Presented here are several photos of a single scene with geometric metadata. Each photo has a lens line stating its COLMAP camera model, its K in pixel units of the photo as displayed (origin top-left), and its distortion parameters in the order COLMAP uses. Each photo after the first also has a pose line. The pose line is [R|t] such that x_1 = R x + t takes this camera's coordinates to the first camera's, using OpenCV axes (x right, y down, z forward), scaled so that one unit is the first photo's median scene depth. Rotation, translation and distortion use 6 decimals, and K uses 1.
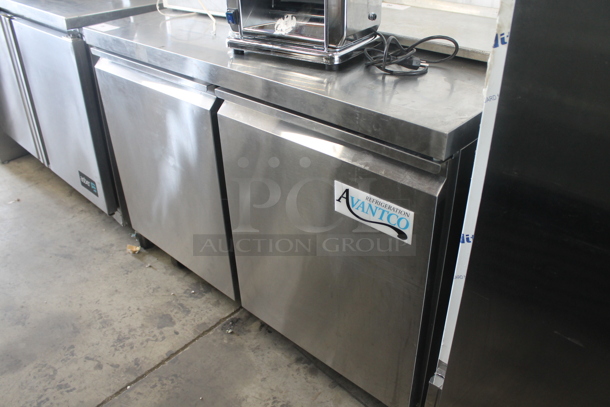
lens RADIAL K [[513.1, 0, 303.9], [0, 513.1, 201.7], [0, 0, 1]] dist [-0.149321, 0.106714]
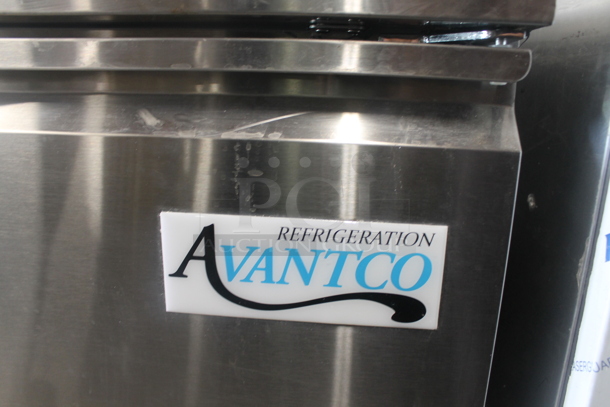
lens RADIAL K [[513.1, 0, 300.0], [0, 513.1, 204.8], [0, 0, 1]] dist [-0.149321, 0.106714]
pose [[0.796639, -0.101540, 0.595866, -0.038868], [0.275395, 0.938502, -0.208259, 0.029028], [-0.538075, 0.330005, 0.775610, 0.433158]]
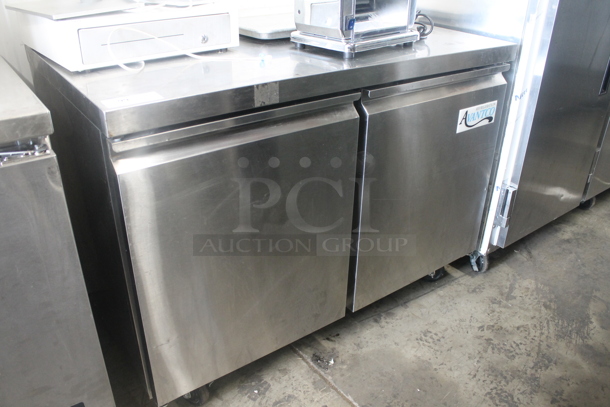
lens RADIAL K [[513.1, 0, 305.9], [0, 513.1, 199.5], [0, 0, 1]] dist [-0.149321, 0.106714]
pose [[0.193292, -0.429054, 0.882355, -0.876105], [0.505672, 0.814237, 0.285156, -0.291600], [-0.840793, 0.391064, 0.374346, 0.578226]]
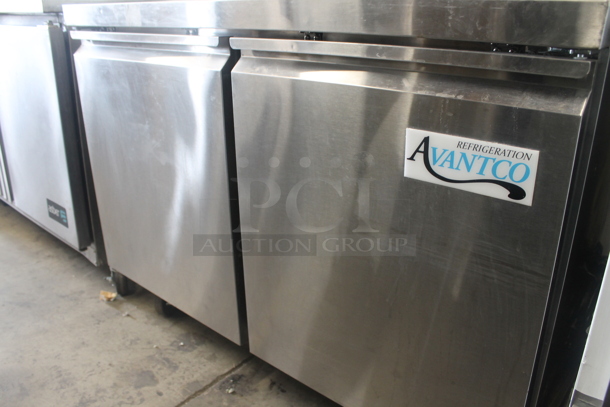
lens RADIAL K [[513.1, 0, 309.4], [0, 513.1, 204.0], [0, 0, 1]] dist [-0.149321, 0.106714]
pose [[0.998929, 0.002791, 0.046182, -0.065171], [0.005213, 0.985033, -0.172284, 0.112254], [-0.045972, 0.172341, 0.983964, 0.209952]]
